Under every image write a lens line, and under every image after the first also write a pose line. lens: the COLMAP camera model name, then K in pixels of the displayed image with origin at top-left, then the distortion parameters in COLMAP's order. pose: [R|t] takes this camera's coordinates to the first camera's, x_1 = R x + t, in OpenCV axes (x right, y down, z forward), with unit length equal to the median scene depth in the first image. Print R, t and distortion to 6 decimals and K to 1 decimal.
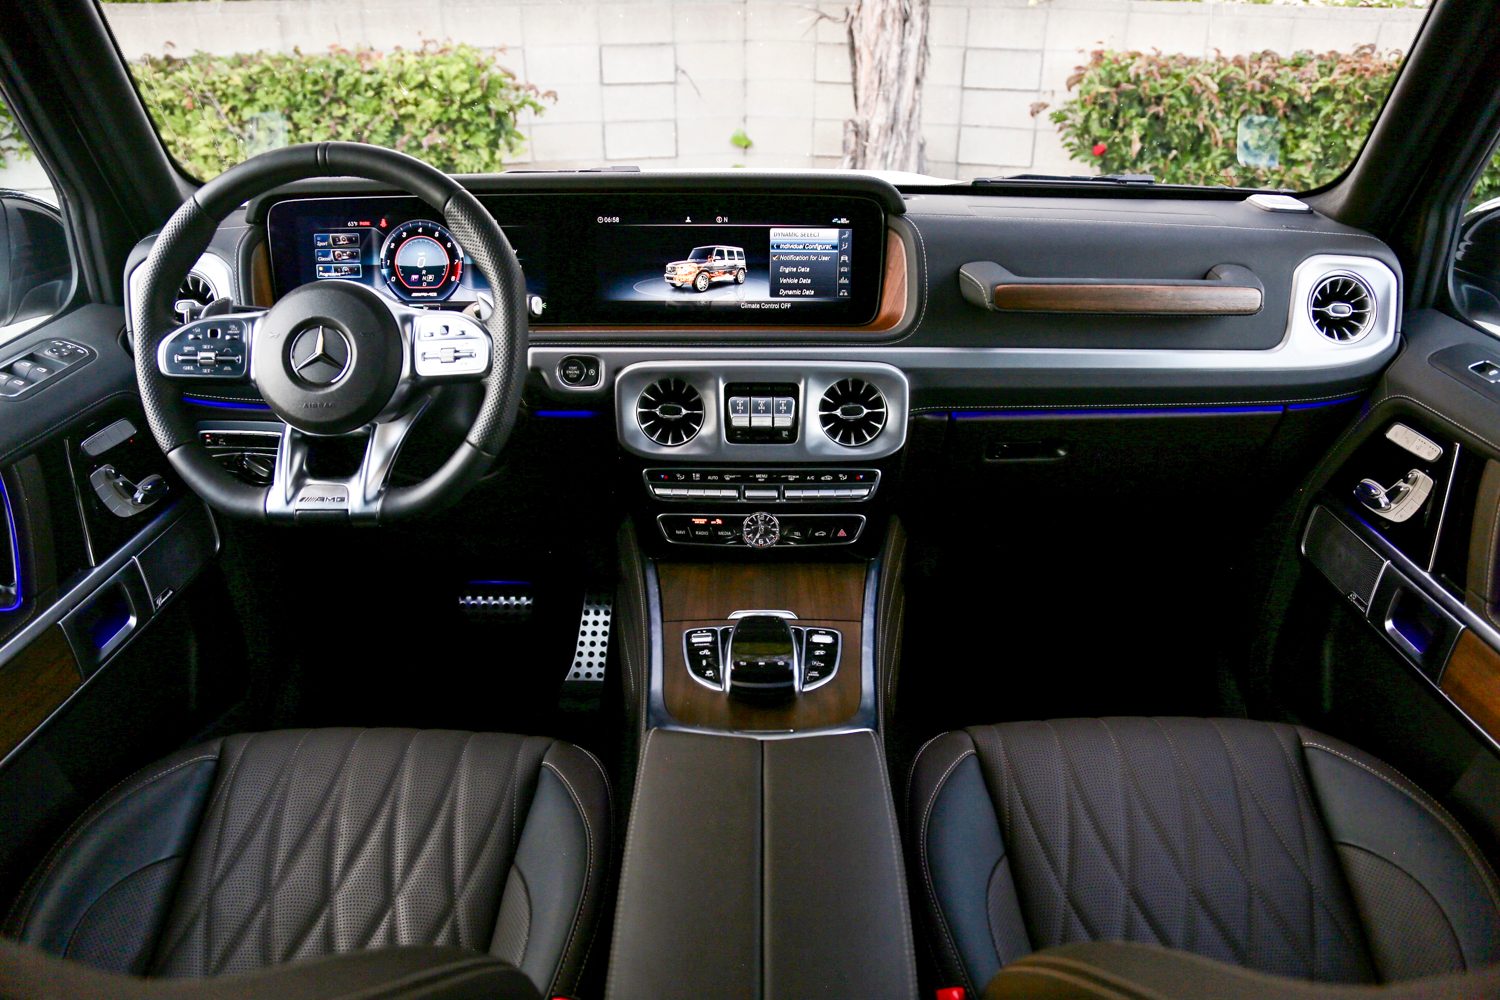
lens RADIAL K [[962.5, 0, 736.0], [0, 962.5, 498.1], [0, 0, 1]] dist [-0.083033, 0.023011]
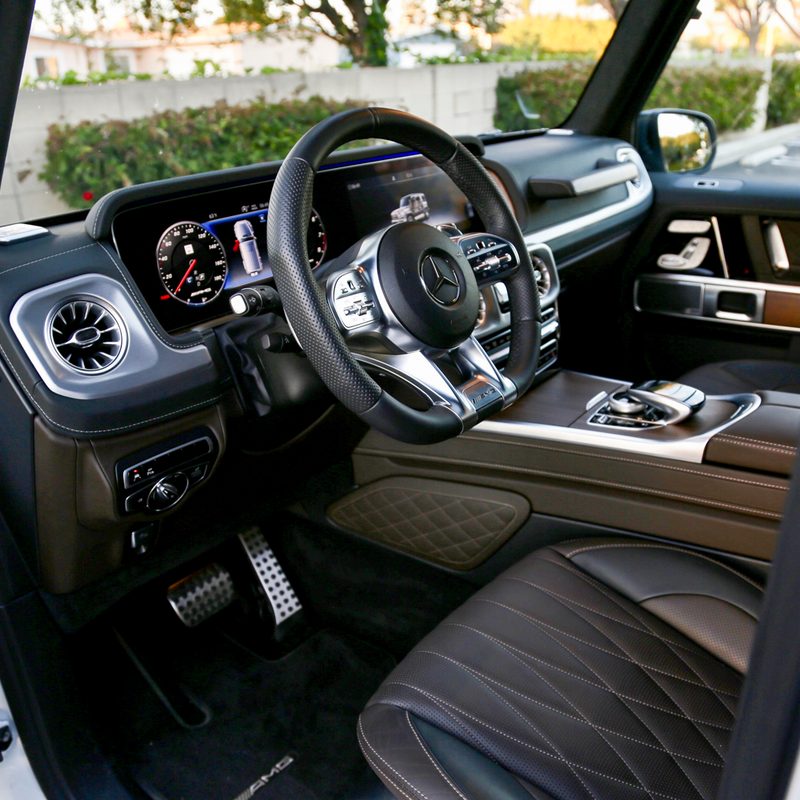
lens RADIAL K [[764.6, 0, 398.1], [0, 764.6, 398.7], [0, 0, 1]] dist [-0.091736, 0.000000]
pose [[0.632851, -0.331634, 0.699656, -0.884545], [0.402870, 0.912711, 0.068218, -0.076895], [-0.661207, 0.238699, 0.711216, 0.301941]]
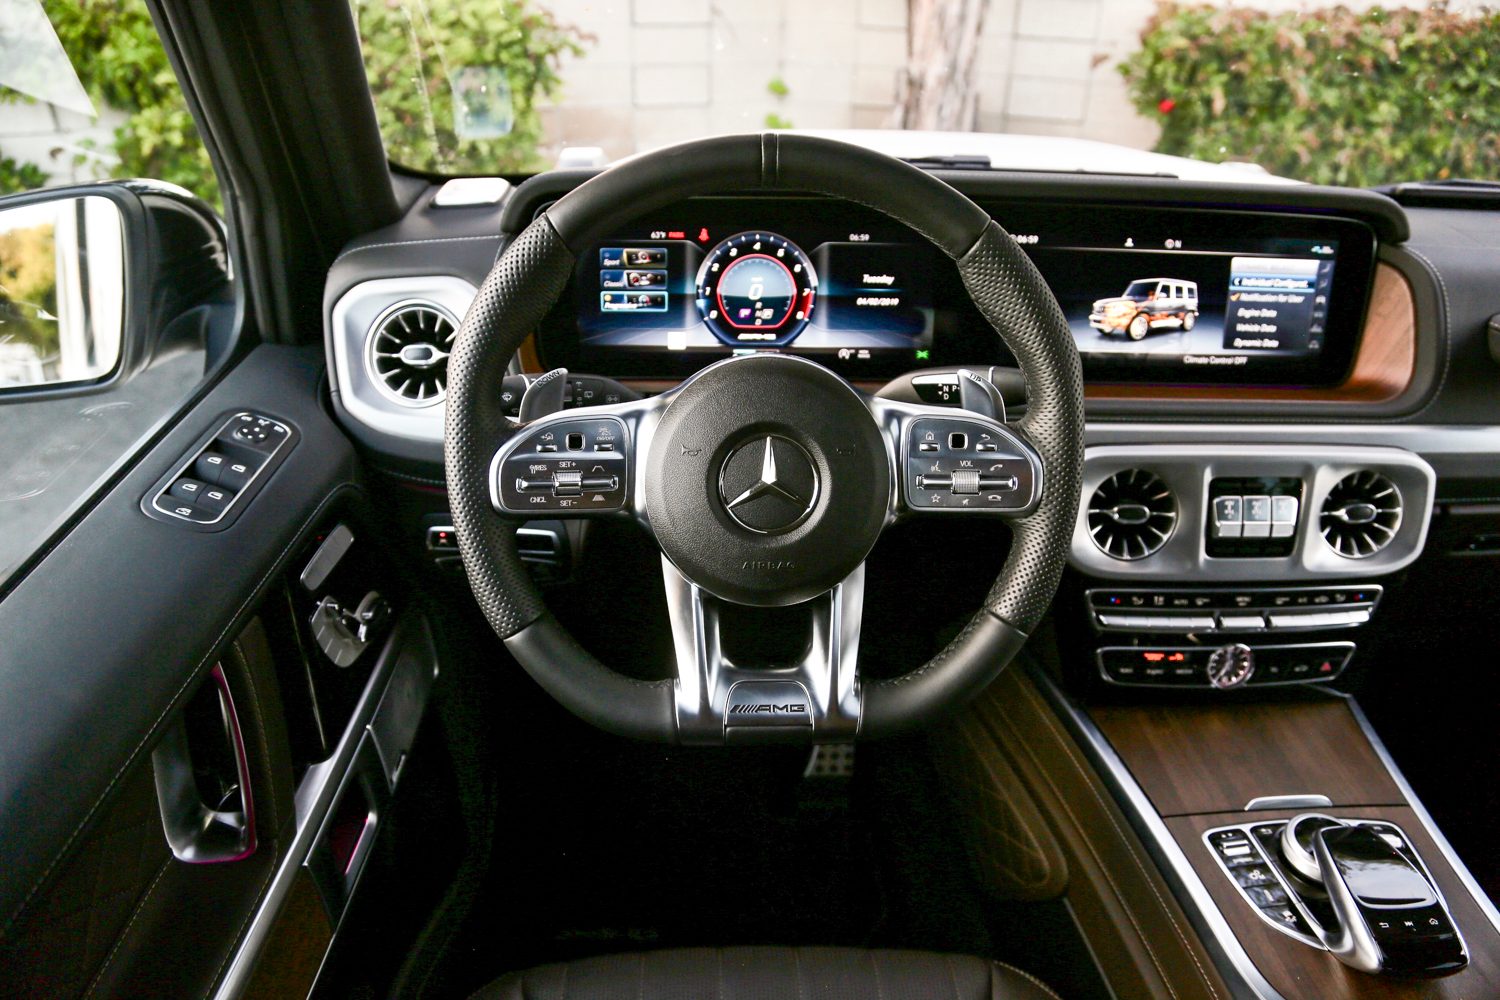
lens RADIAL K [[962.5, 0, 757.3], [0, 962.5, 496.1], [0, 0, 1]] dist [-0.083033, 0.023011]
pose [[0.999357, 0.000636, 0.035849, -0.354932], [-0.002477, 0.998680, 0.051314, -0.131352], [-0.035769, -0.051370, 0.998039, 0.271132]]
